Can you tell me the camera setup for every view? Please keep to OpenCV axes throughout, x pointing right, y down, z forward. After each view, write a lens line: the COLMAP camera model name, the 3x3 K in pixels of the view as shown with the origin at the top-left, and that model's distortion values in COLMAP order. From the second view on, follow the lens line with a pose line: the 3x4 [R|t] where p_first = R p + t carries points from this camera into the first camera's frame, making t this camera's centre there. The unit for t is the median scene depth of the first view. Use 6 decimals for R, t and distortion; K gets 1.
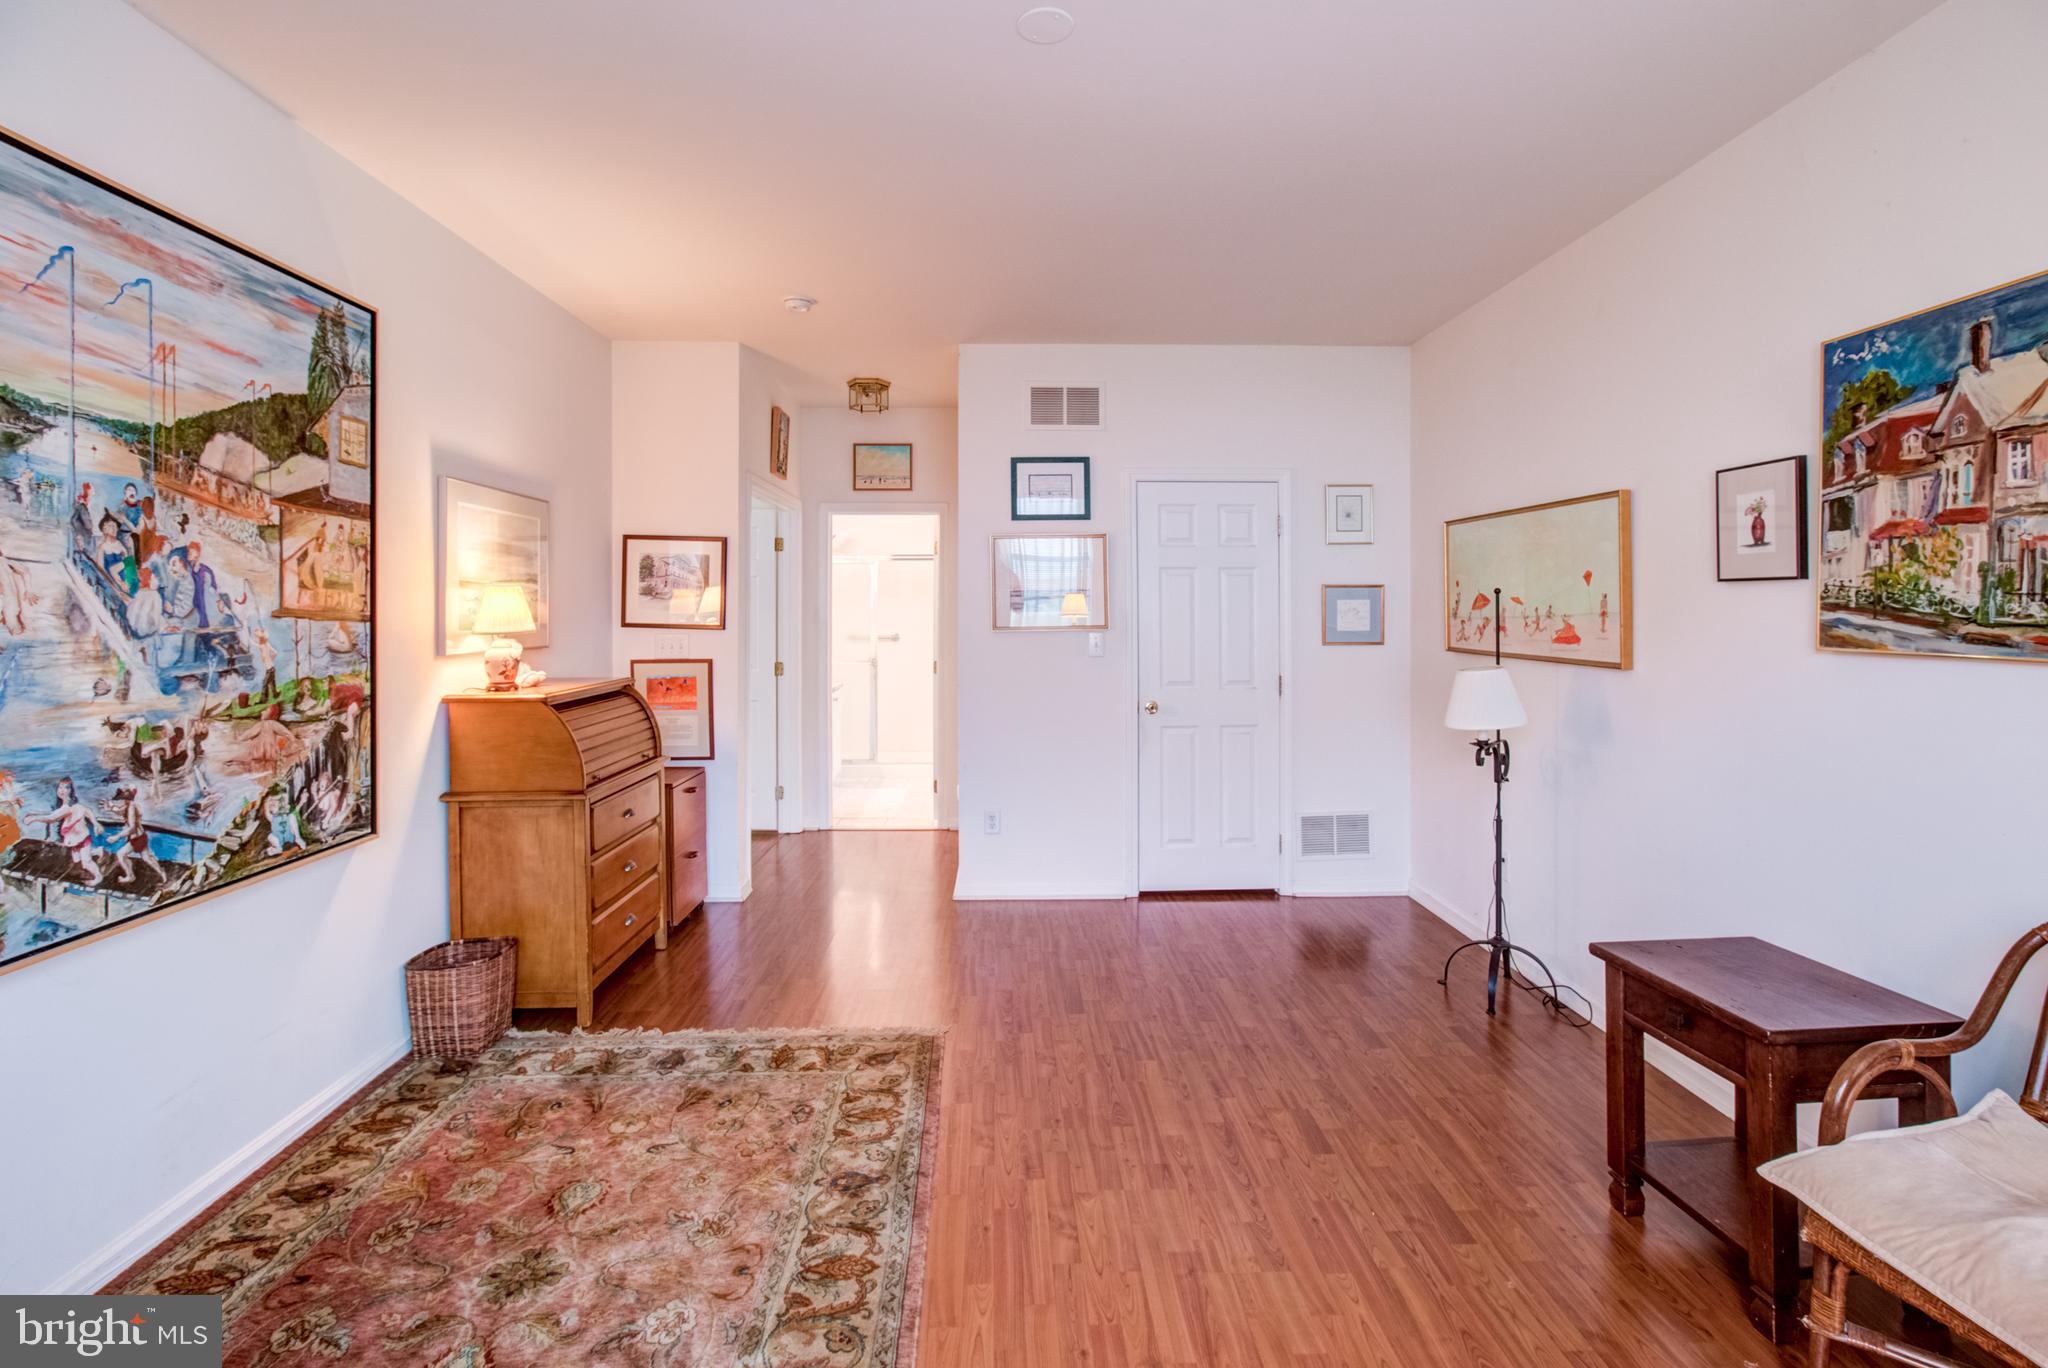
lens RADIAL K [[961.3, 0, 1025.9], [0, 961.3, 633.1], [0, 0, 1]] dist [0.000340, 0.000395]
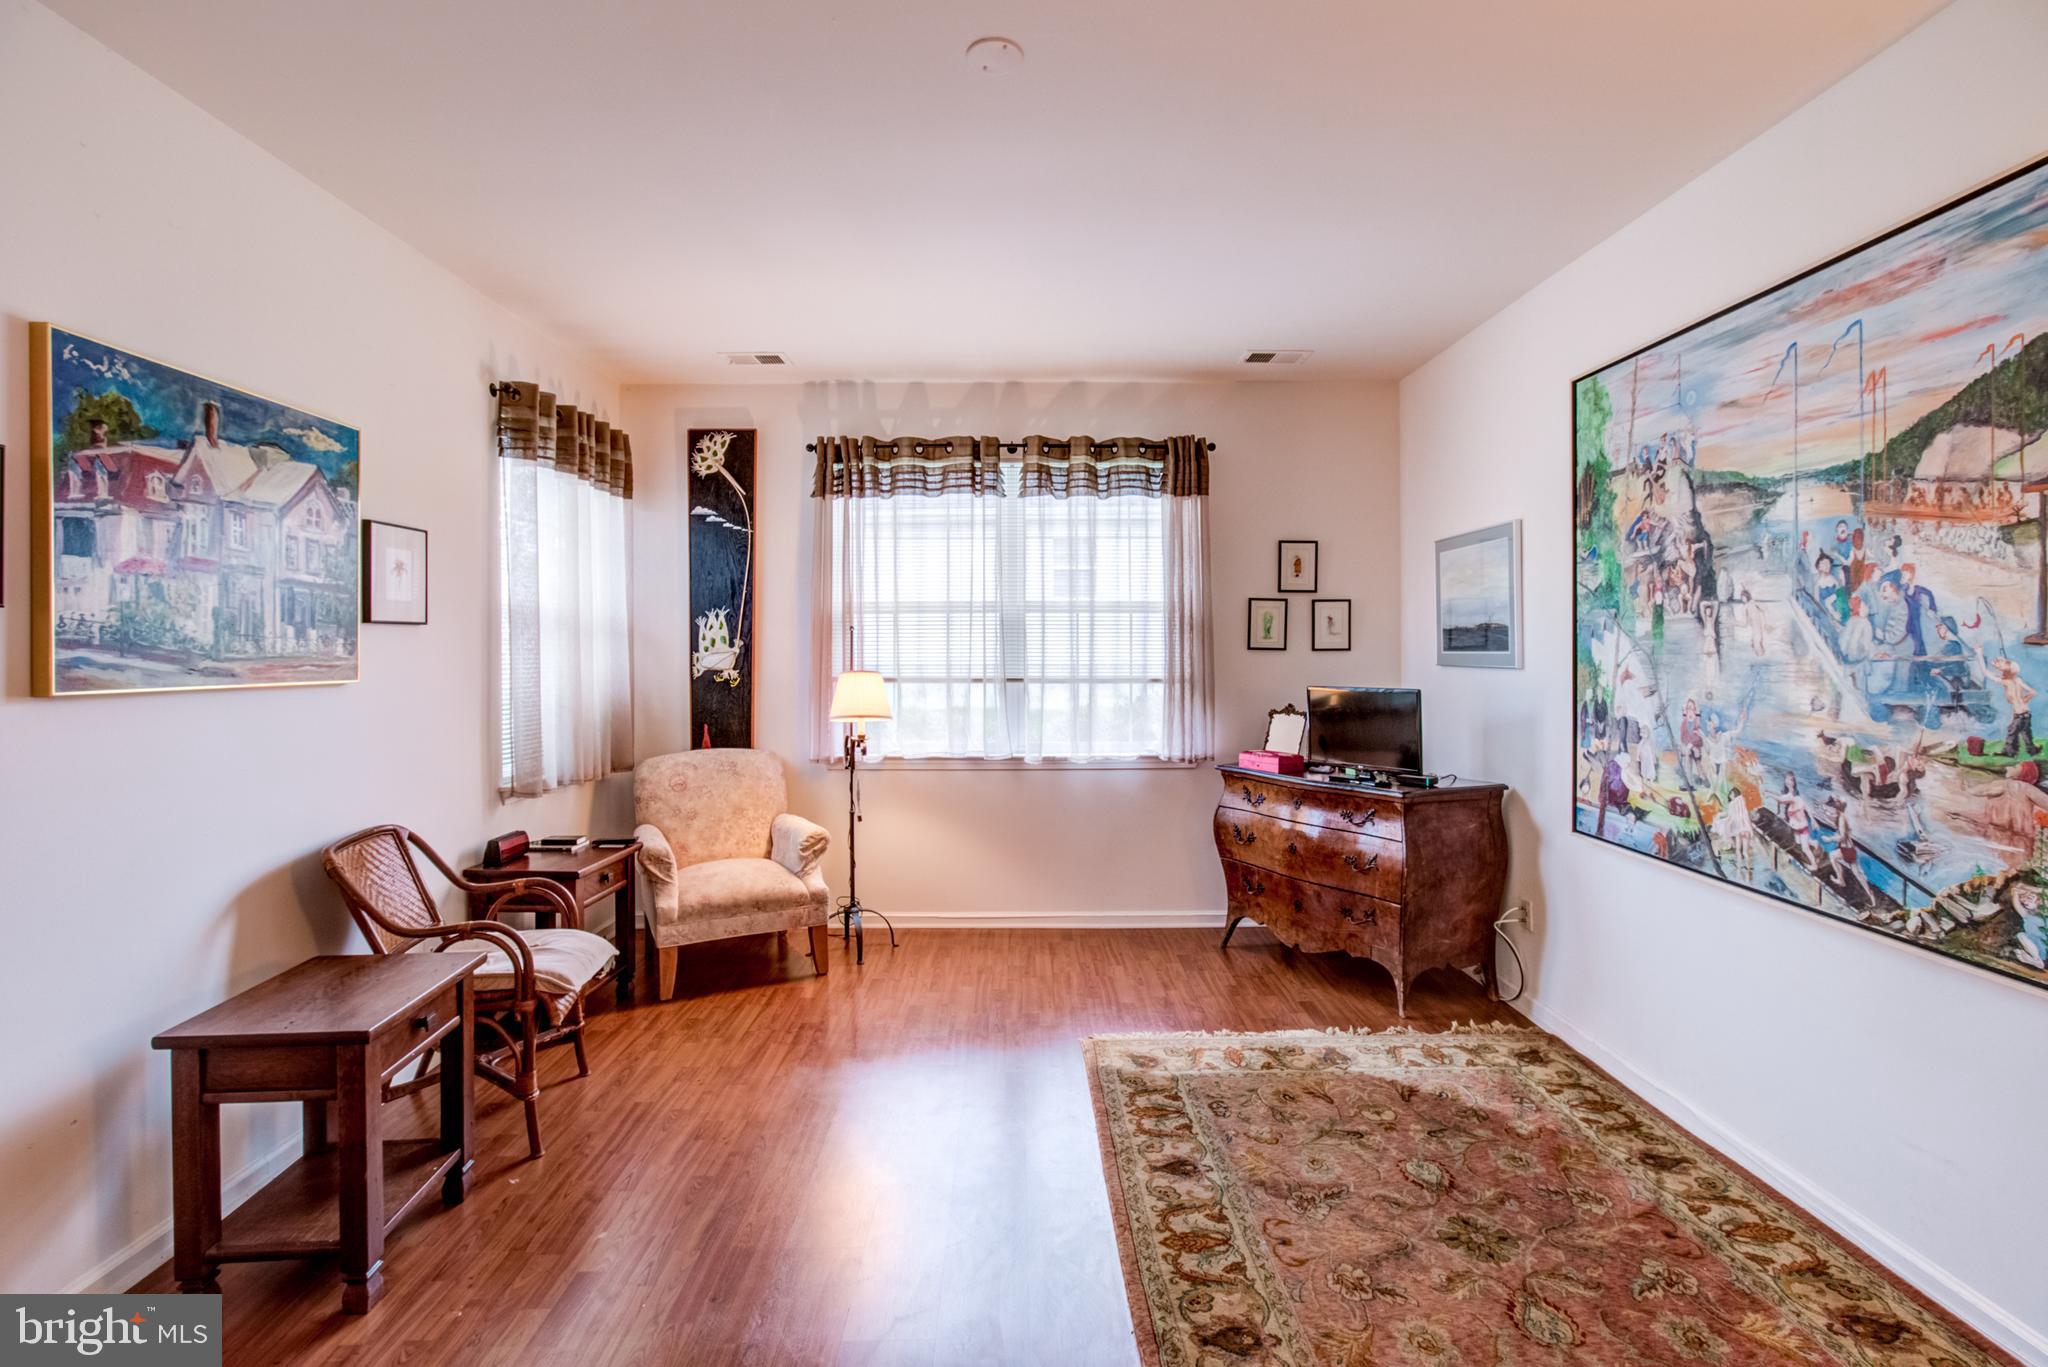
lens RADIAL K [[948.3, 0, 1025.9], [0, 948.3, 659.8], [0, 0, 1]] dist [-0.000829, 0.000999]
pose [[-0.999808, 0.006004, 0.018626, -0.025178], [0.006706, 0.999260, 0.037869, -0.042116], [-0.018385, 0.037987, -0.999109, 1.960466]]
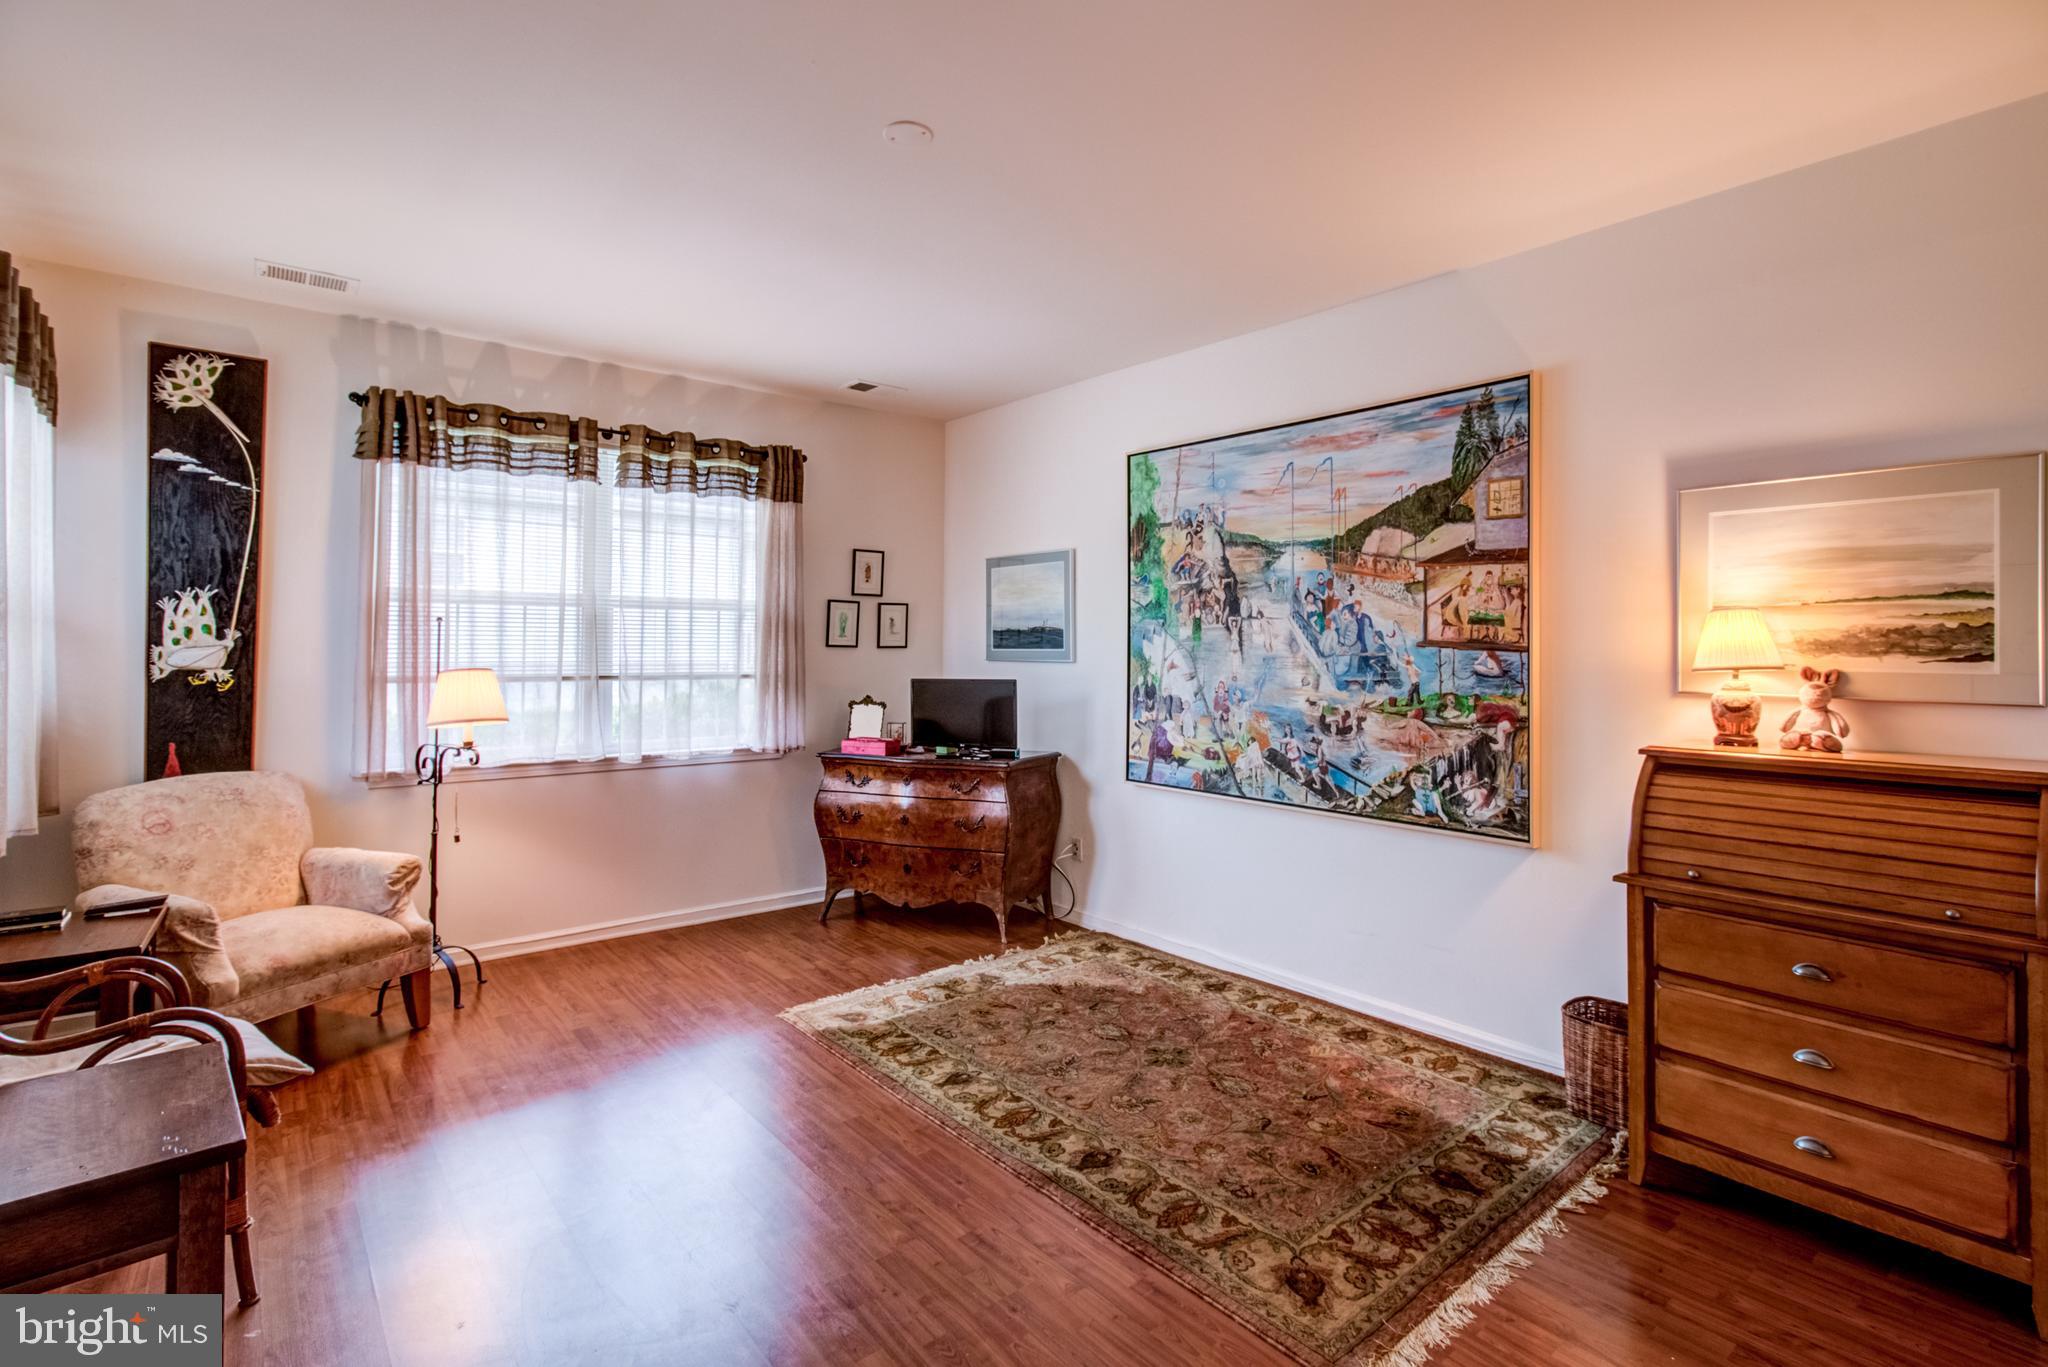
lens RADIAL K [[960.1, 0, 1020.4], [0, 960.1, 646.2], [0, 0, 1]] dist [-0.047361, 0.026857]
pose [[-0.790476, -0.000235, -0.612493, 0.601345], [-0.017598, 0.999596, 0.022328, -0.042698], [0.612240, 0.028428, -0.790161, 1.962252]]
